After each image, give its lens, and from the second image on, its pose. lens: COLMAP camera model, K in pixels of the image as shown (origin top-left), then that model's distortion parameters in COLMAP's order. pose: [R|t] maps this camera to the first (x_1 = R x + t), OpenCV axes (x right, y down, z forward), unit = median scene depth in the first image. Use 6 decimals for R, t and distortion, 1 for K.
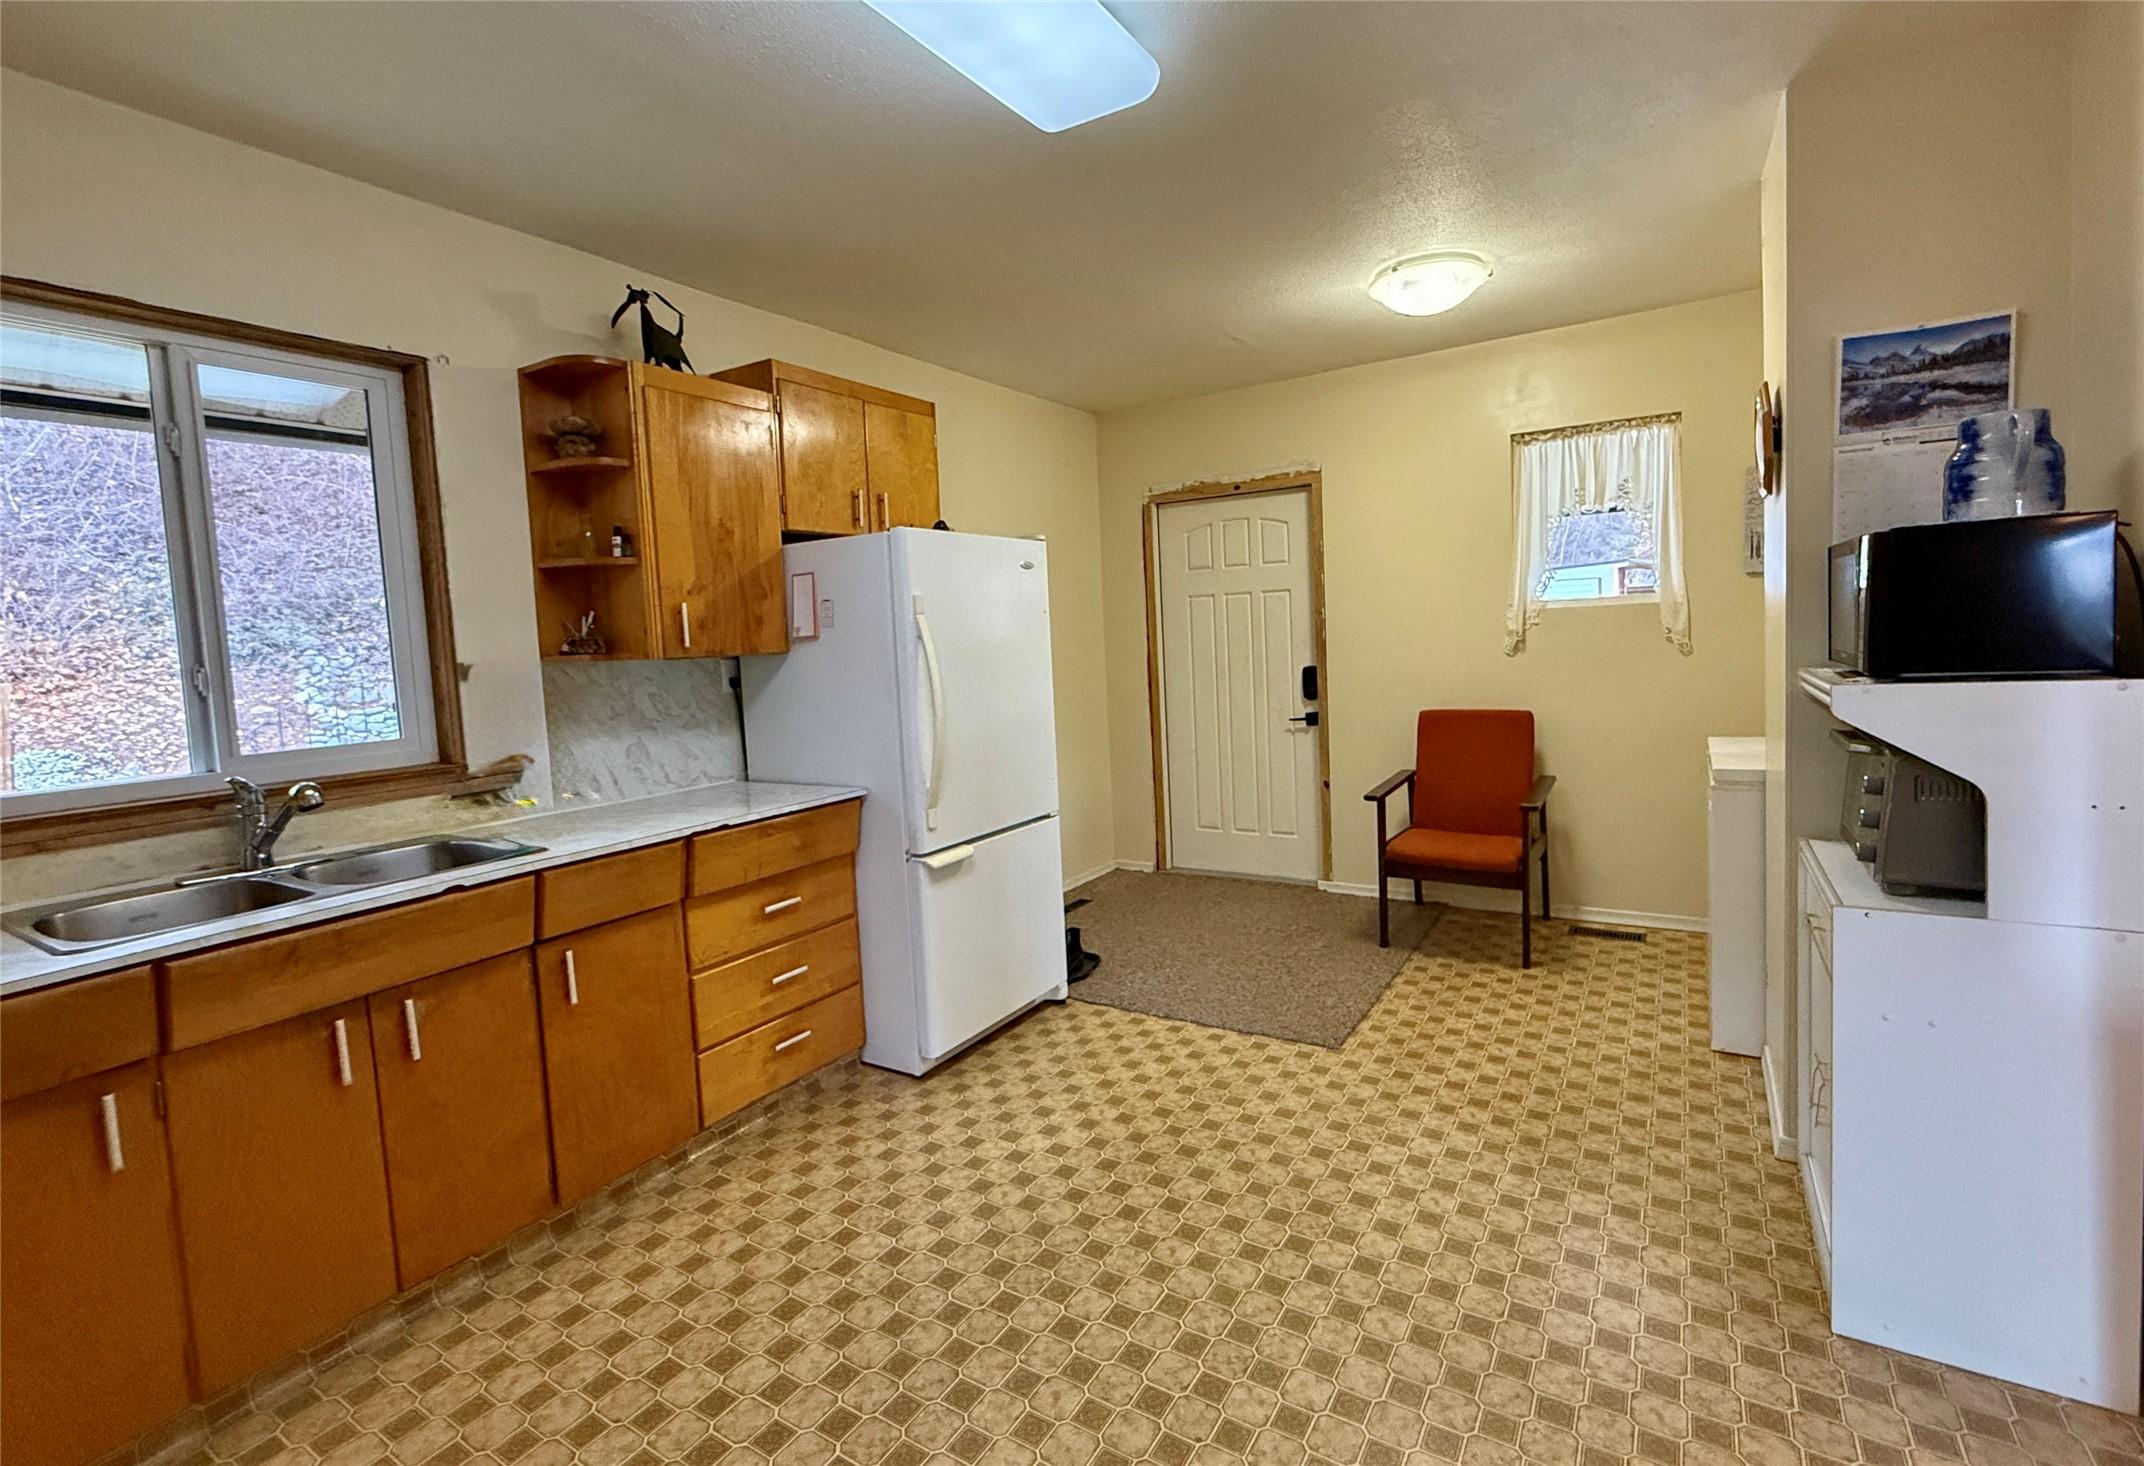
lens RADIAL K [[956.3, 0, 1104.8], [0, 956.3, 699.7], [0, 0, 1]] dist [-0.002496, -0.000752]
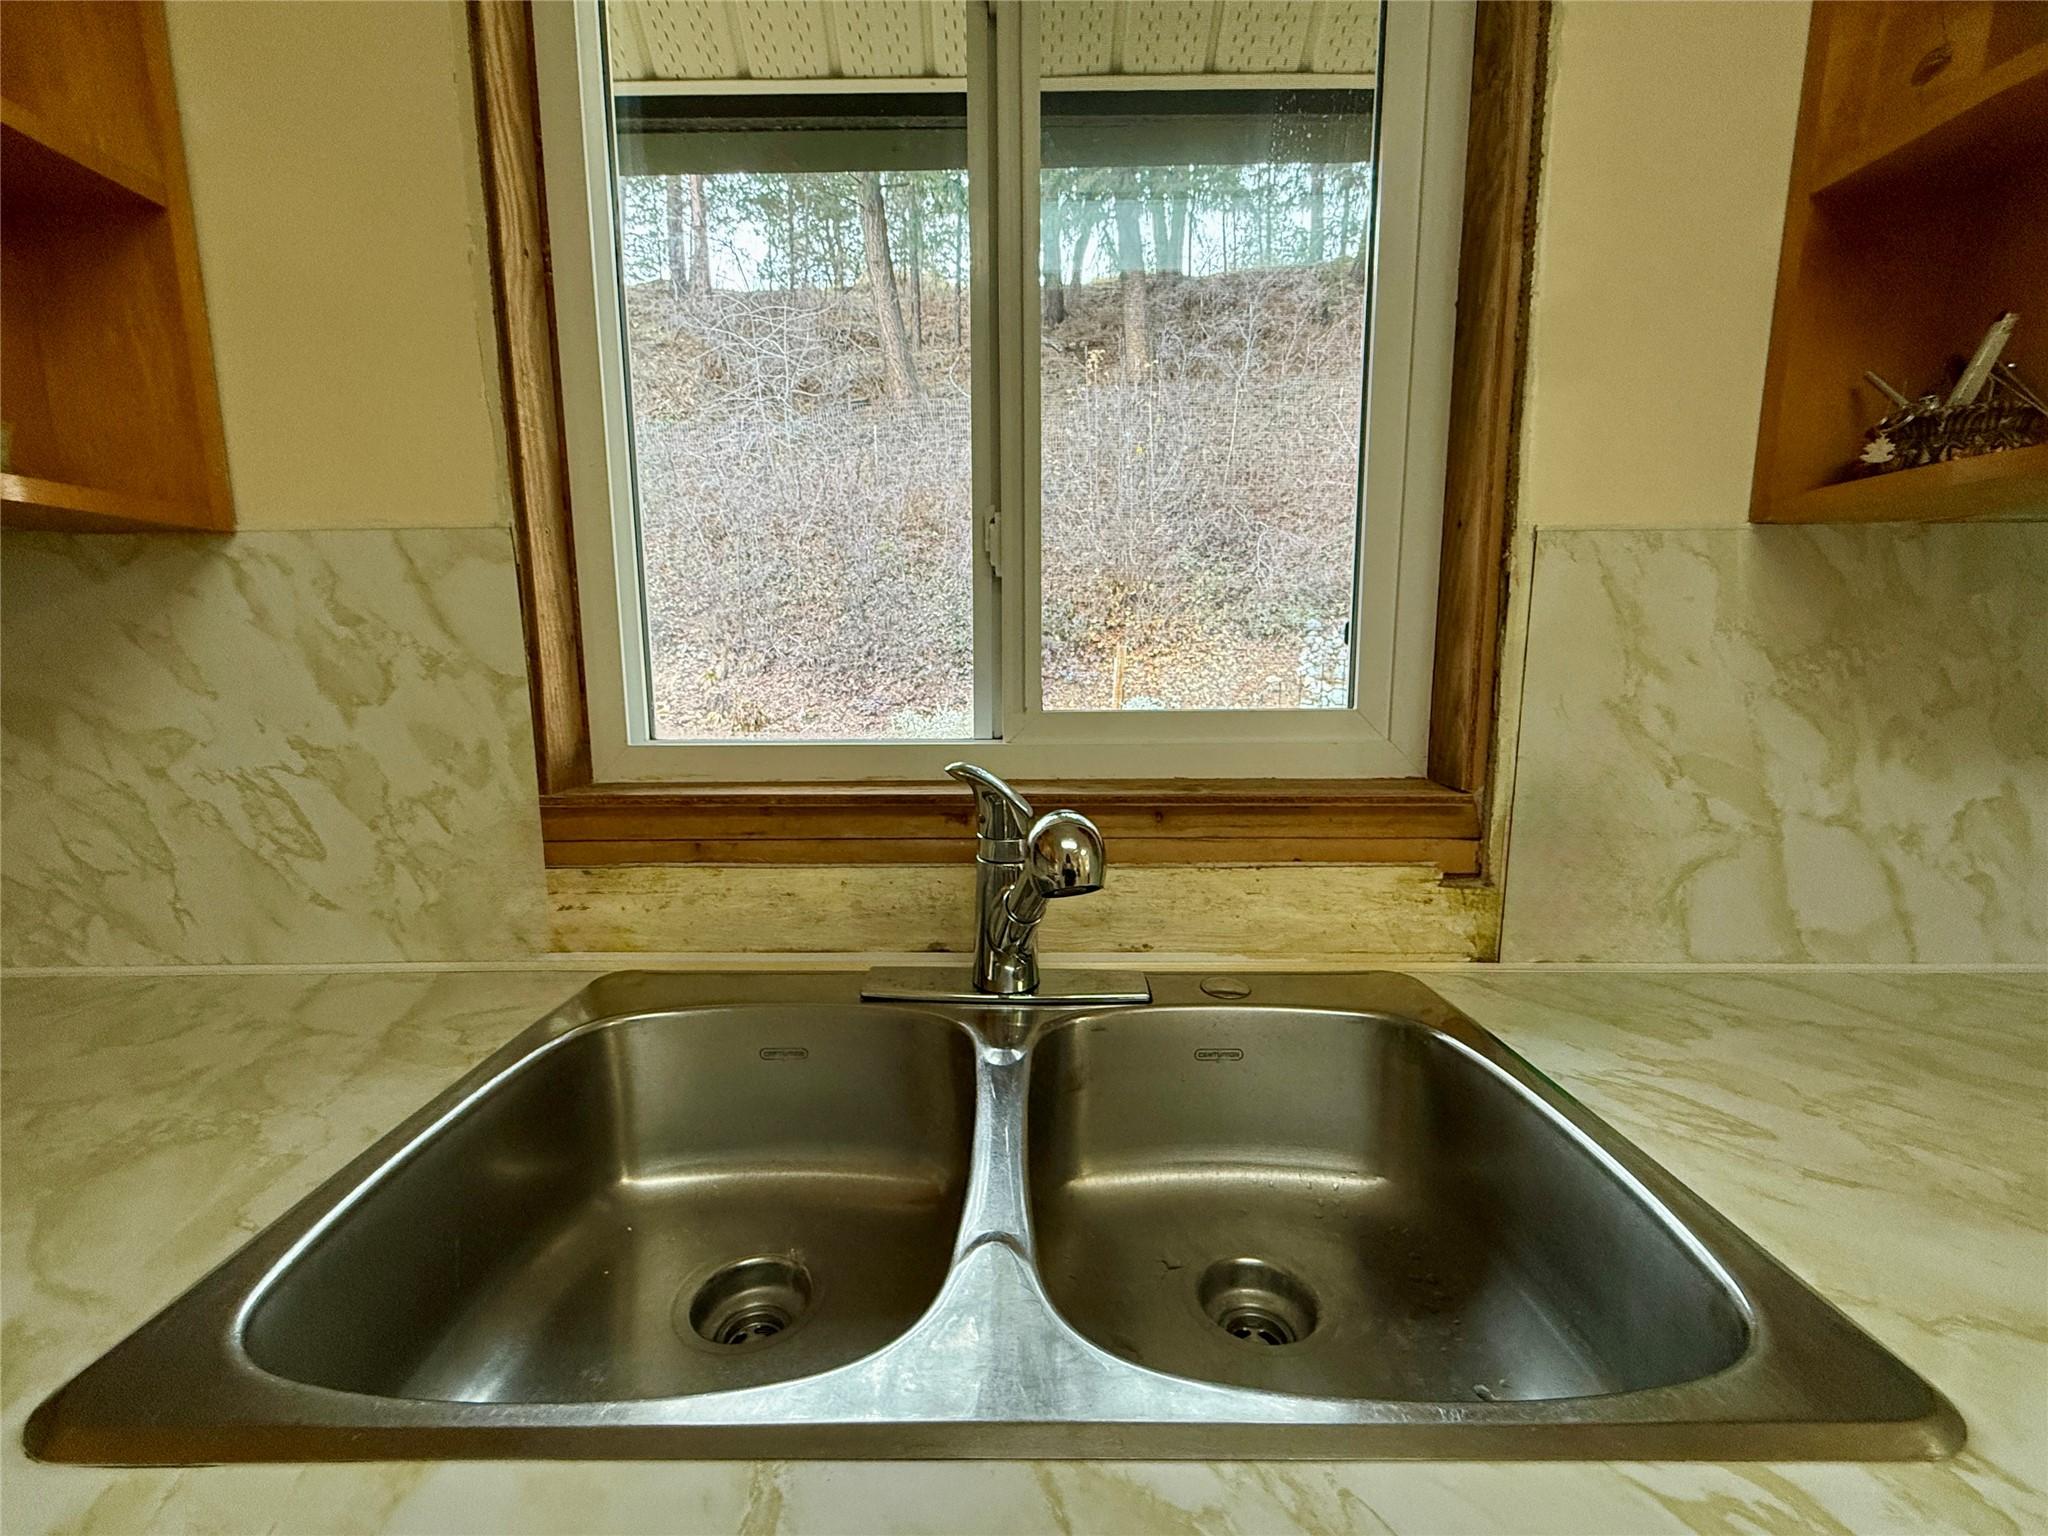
lens RADIAL K [[844.8, 0, 1020.6], [0, 844.8, 782.0], [0, 0, 1]] dist [0.001621, 0.000263]
pose [[0.511632, 0.166853, -0.842848, -0.386231], [-0.079846, 0.985951, 0.146713, 0.023017], [0.855487, -0.007765, 0.517766, 0.534600]]
